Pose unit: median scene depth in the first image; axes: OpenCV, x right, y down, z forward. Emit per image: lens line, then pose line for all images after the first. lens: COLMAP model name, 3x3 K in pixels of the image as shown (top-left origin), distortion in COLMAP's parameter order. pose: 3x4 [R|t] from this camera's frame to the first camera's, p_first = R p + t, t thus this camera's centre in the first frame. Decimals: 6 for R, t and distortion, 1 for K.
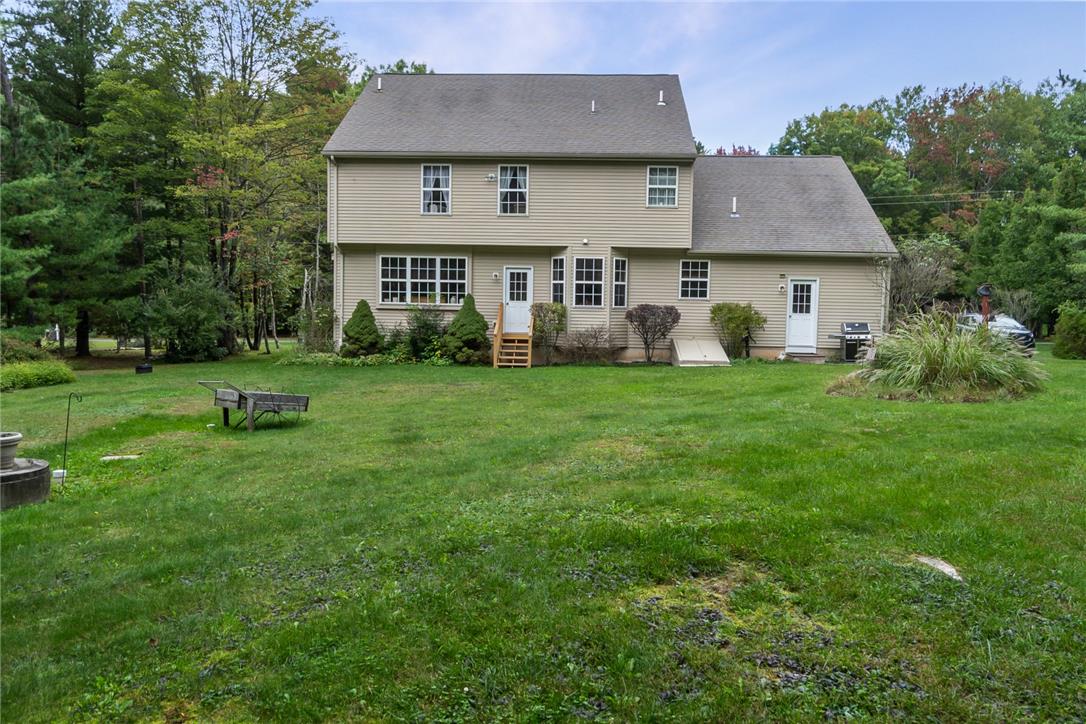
lens RADIAL K [[746.3, 0, 549.4], [0, 746.3, 358.3], [0, 0, 1]] dist [-0.009565, 0.001211]
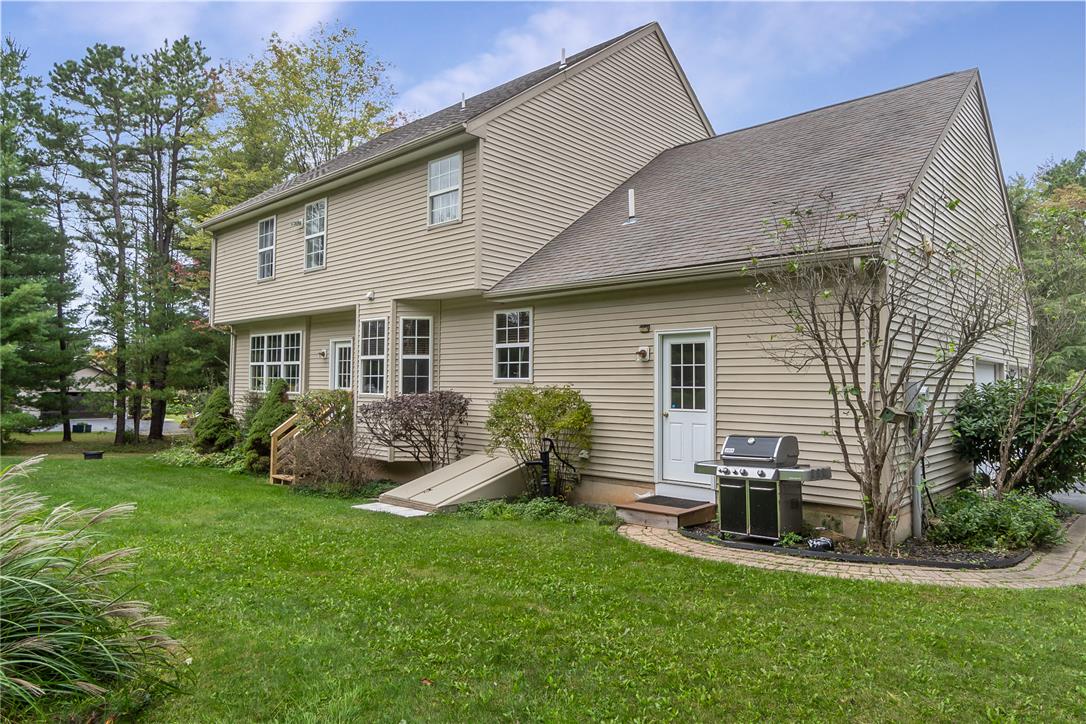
lens RADIAL K [[689.8, 0, 542.8], [0, 689.8, 356.5], [0, 0, 1]] dist [-0.008698, 0.002010]
pose [[0.765362, -0.038367, -0.642455, 0.538101], [-0.044128, 0.992744, -0.111857, -0.041646], [0.642085, 0.113961, 0.758116, 0.631789]]
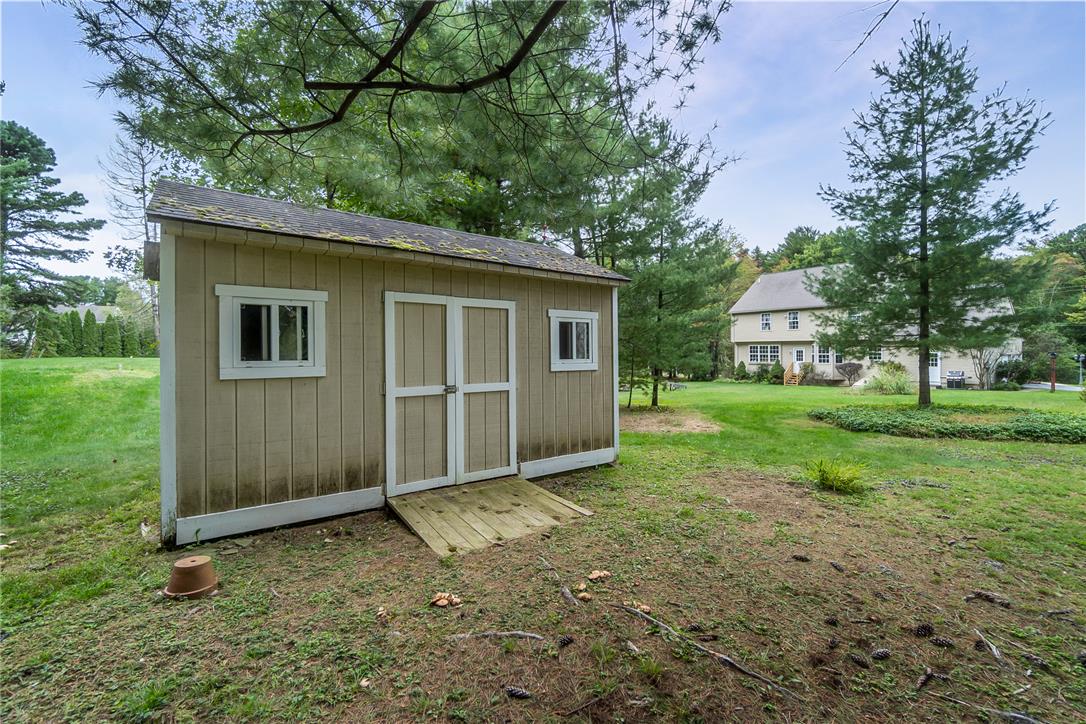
lens RADIAL K [[476.7, 0, 544.4], [0, 476.7, 353.0], [0, 0, 1]] dist [0.003772, 0.000743]
pose [[0.620341, -0.015977, -0.784170, 0.733048], [-0.044528, 0.997463, -0.055547, 0.028363], [0.783067, 0.069375, 0.618055, -0.759374]]
